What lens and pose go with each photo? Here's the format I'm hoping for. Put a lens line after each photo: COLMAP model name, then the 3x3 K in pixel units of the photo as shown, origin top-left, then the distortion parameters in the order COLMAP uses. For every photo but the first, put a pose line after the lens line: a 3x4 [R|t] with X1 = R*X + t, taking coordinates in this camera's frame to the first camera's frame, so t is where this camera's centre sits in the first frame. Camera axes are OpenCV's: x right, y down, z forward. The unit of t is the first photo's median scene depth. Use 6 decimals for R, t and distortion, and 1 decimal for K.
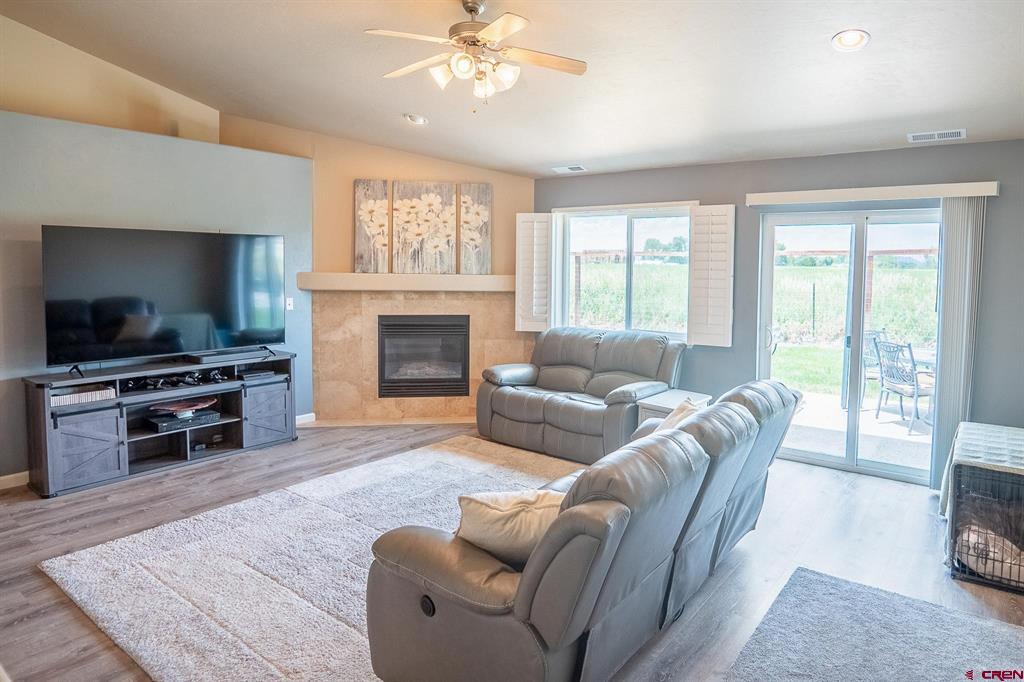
lens RADIAL K [[617.0, 0, 567.2], [0, 617.0, 299.1], [0, 0, 1]] dist [-0.033250, 0.001141]
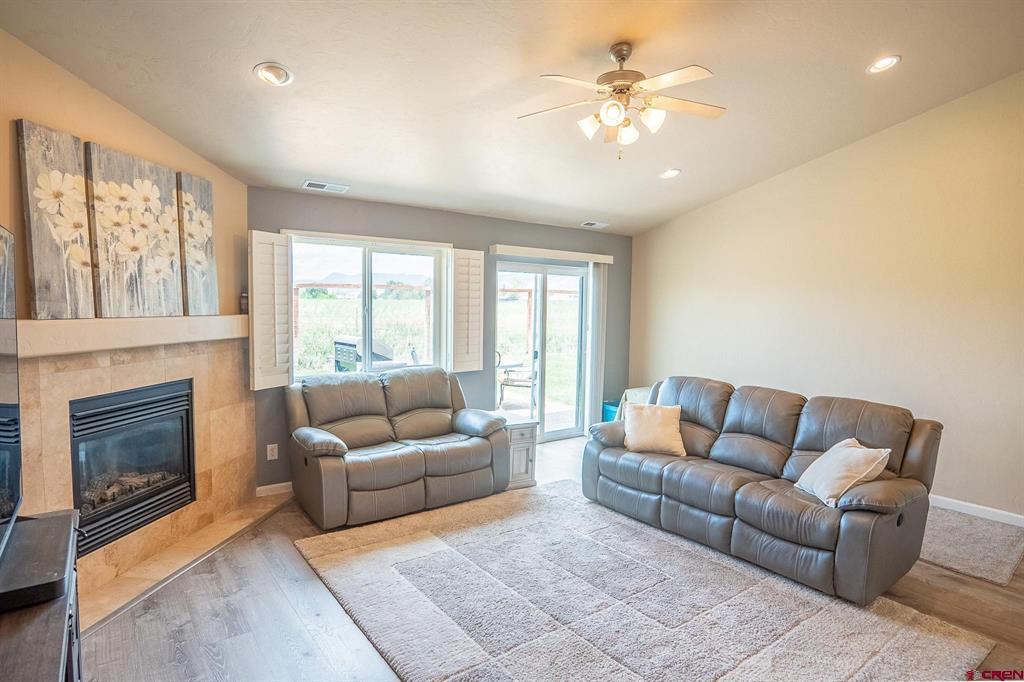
lens RADIAL K [[550.0, 0, 517.7], [0, 550.0, 341.0], [0, 0, 1]] dist [-0.028260, 0.003154]
pose [[0.303953, -0.073153, 0.949874, -0.616642], [0.039774, 0.997153, 0.064067, -0.037487], [-0.951857, 0.018307, 0.305997, 0.509018]]
